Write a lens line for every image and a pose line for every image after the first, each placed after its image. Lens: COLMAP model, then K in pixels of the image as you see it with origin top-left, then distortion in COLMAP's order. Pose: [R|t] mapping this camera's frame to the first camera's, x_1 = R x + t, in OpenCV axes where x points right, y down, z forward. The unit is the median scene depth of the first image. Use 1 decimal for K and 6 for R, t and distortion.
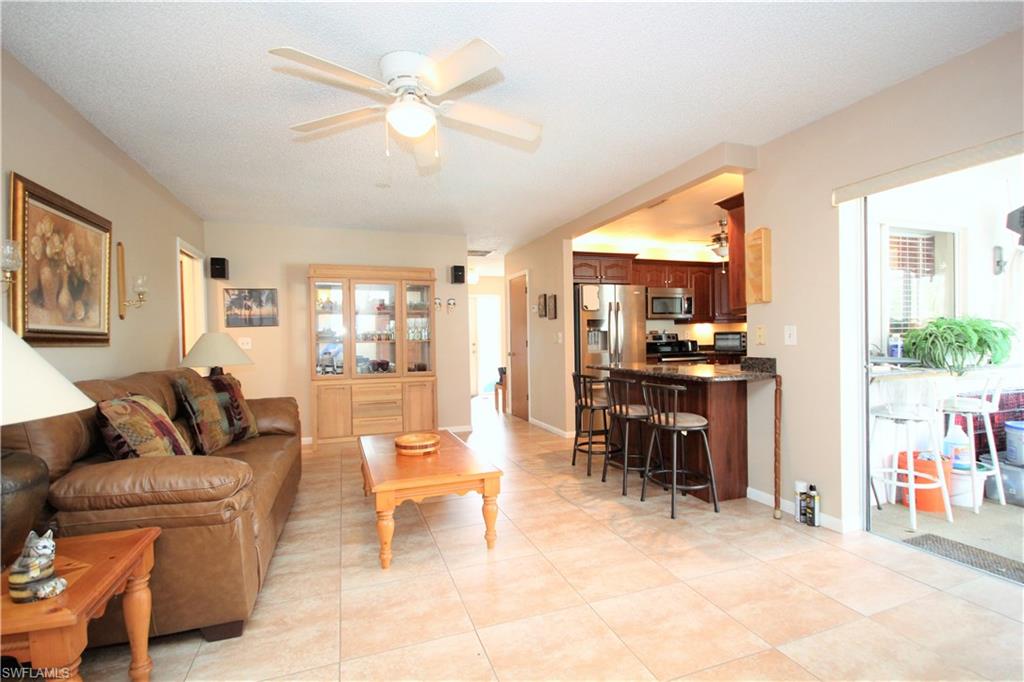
lens RADIAL K [[477.8, 0, 519.6], [0, 477.8, 339.8], [0, 0, 1]] dist [0.000215, 0.000090]
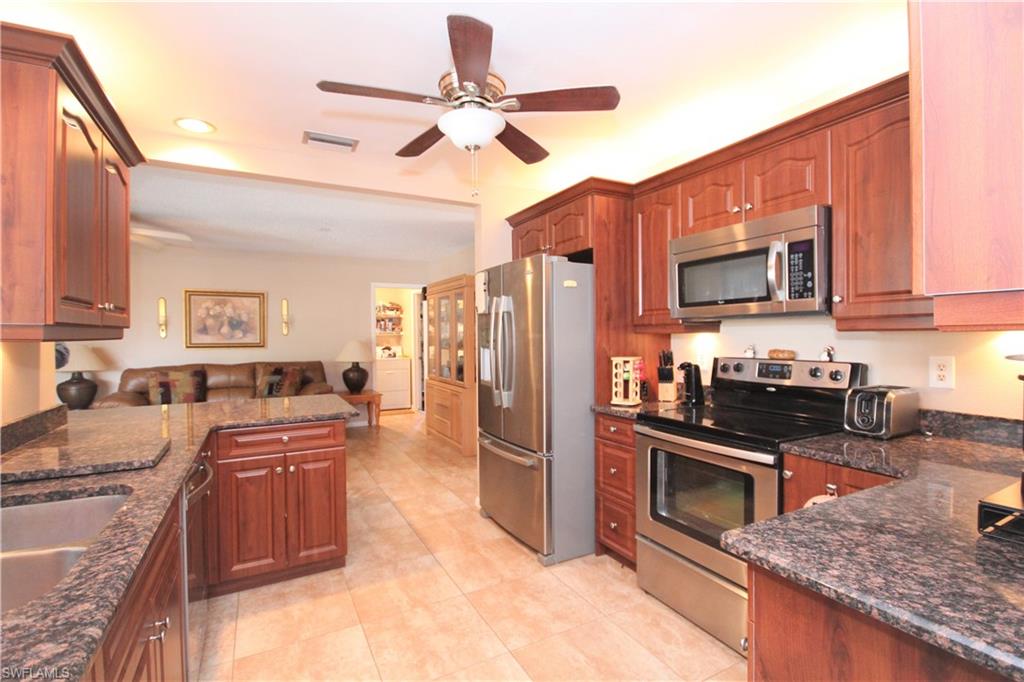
lens RADIAL K [[477.8, 0, 511.5], [0, 477.8, 334.9], [0, 0, 1]] dist [0.000215, 0.000090]
pose [[0.130813, 0.016924, -0.991263, 0.817749], [0.001288, 0.999851, 0.017240, -0.048443], [0.991406, -0.003532, 0.130772, 1.025482]]
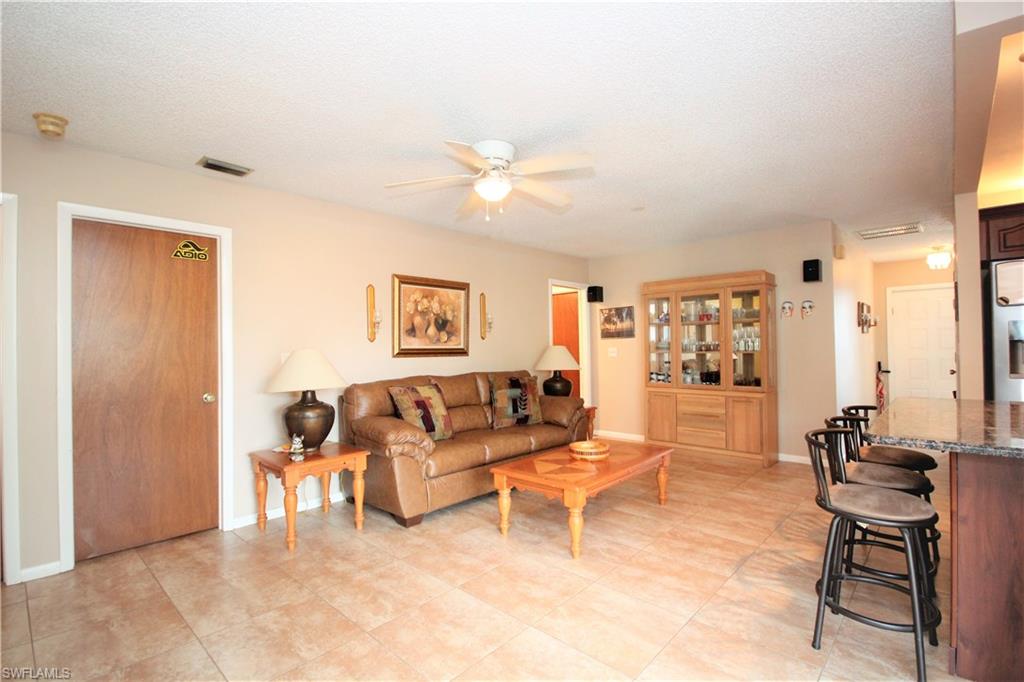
lens RADIAL K [[477.8, 0, 510.7], [0, 477.8, 336.9], [0, 0, 1]] dist [0.000215, 0.000090]
pose [[0.446608, -0.009538, -0.894679, 0.420494], [0.003400, 0.999954, -0.008963, -0.021565], [0.894723, 0.000961, 0.446620, 0.206046]]
